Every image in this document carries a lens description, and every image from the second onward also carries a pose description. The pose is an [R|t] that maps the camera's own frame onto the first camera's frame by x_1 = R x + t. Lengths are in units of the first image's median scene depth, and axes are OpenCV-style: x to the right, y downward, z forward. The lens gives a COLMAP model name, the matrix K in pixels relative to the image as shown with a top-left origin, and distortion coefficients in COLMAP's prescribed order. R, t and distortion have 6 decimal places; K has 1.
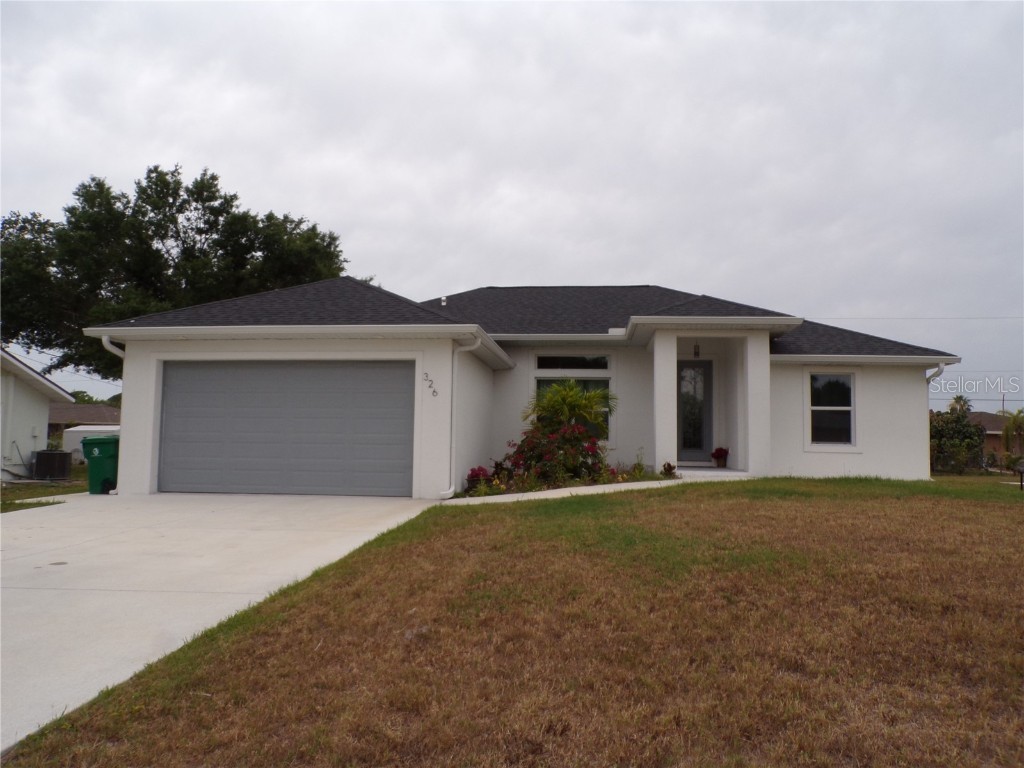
lens RADIAL K [[694.9, 0, 513.6], [0, 694.9, 392.2], [0, 0, 1]] dist [0.004149, 0.007472]
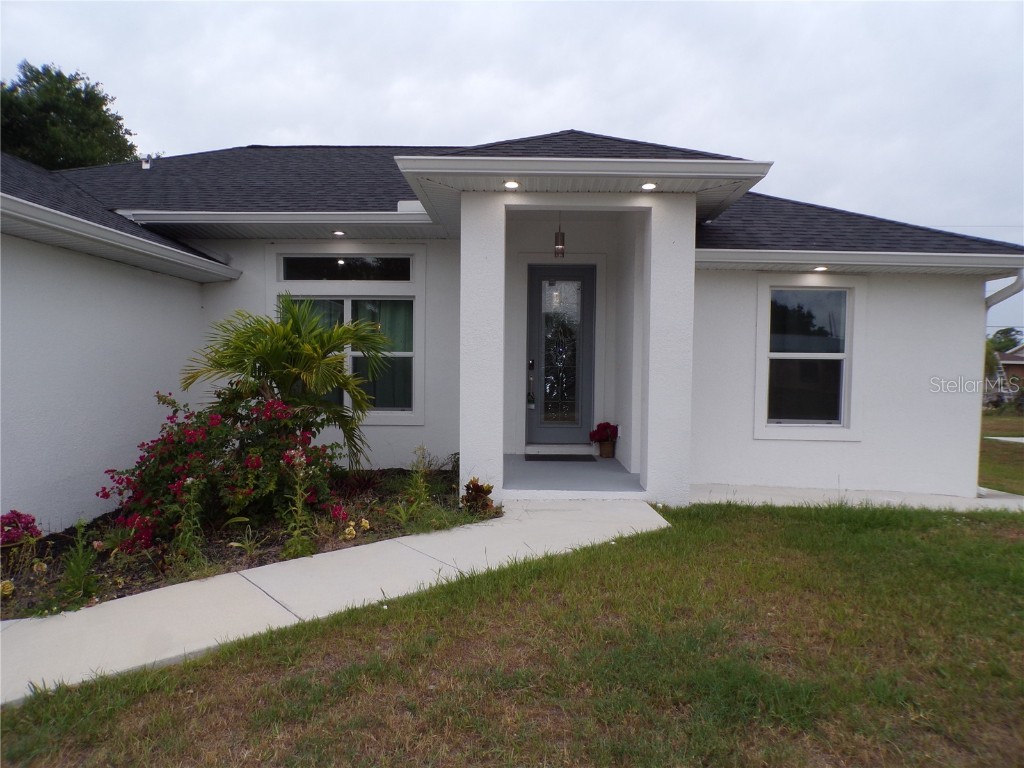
lens RADIAL K [[694.9, 0, 513.6], [0, 694.9, 392.2], [0, 0, 1]] dist [0.004149, 0.007472]
pose [[0.995729, -0.010795, 0.091688, 0.192249], [0.000314, 0.993531, 0.113560, -0.009359], [-0.092321, -0.113046, 0.989291, 0.508672]]
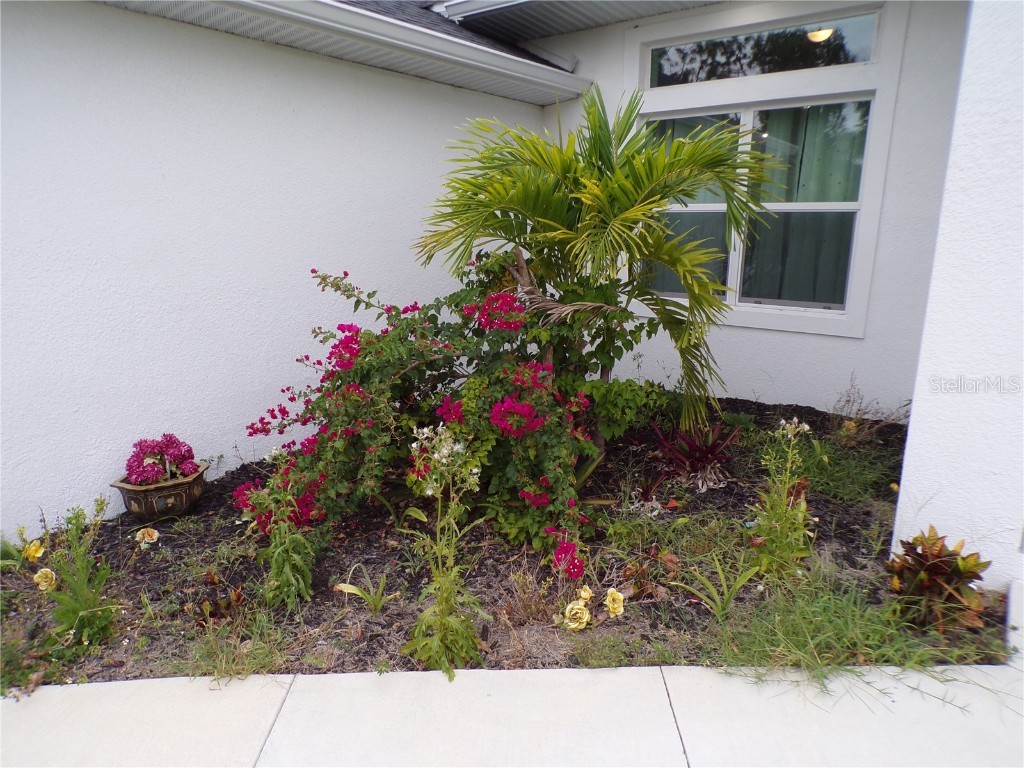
lens RADIAL K [[696.4, 0, 511.7], [0, 696.4, 385.5], [0, 0, 1]] dist [0.003300, 0.005083]
pose [[0.847391, 0.114103, -0.518564, 0.204593], [0.042473, 0.958941, 0.280408, 0.010269], [0.529268, -0.259640, 0.807751, 0.760072]]
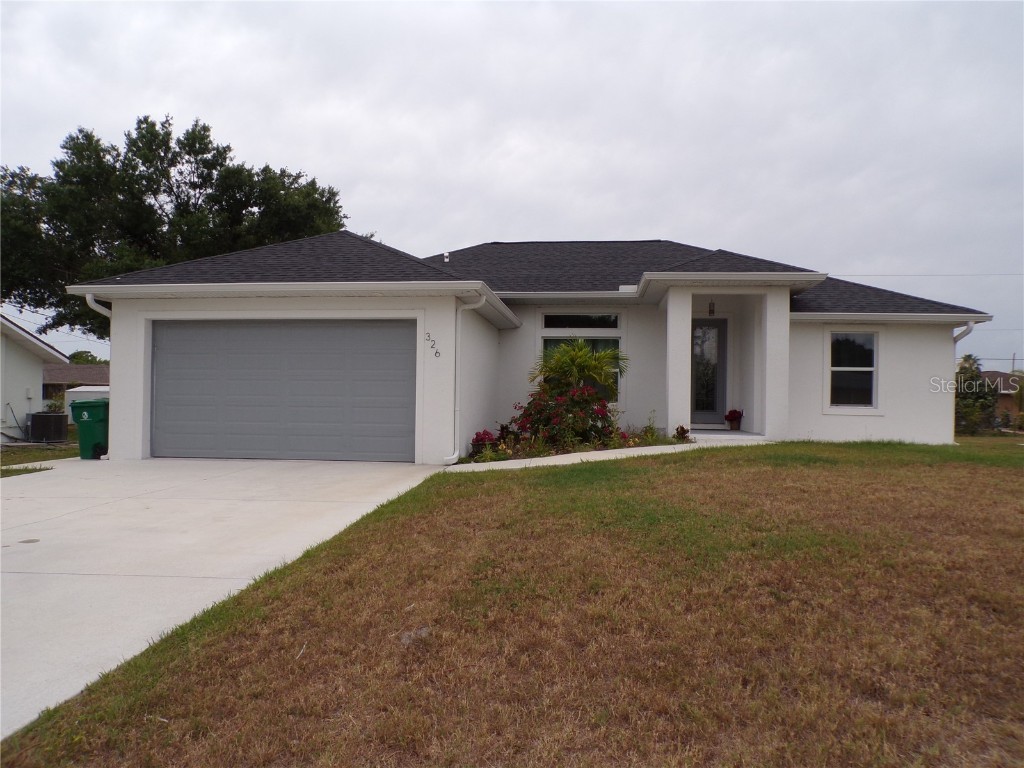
lens RADIAL K [[694.9, 0, 513.6], [0, 694.9, 392.2], [0, 0, 1]] dist [0.004149, 0.007472]
pose [[0.999982, -0.001201, -0.005932, -0.003154], [0.001546, 0.998290, 0.058438, -0.001661], [0.005852, -0.058446, 0.998273, 0.041863]]
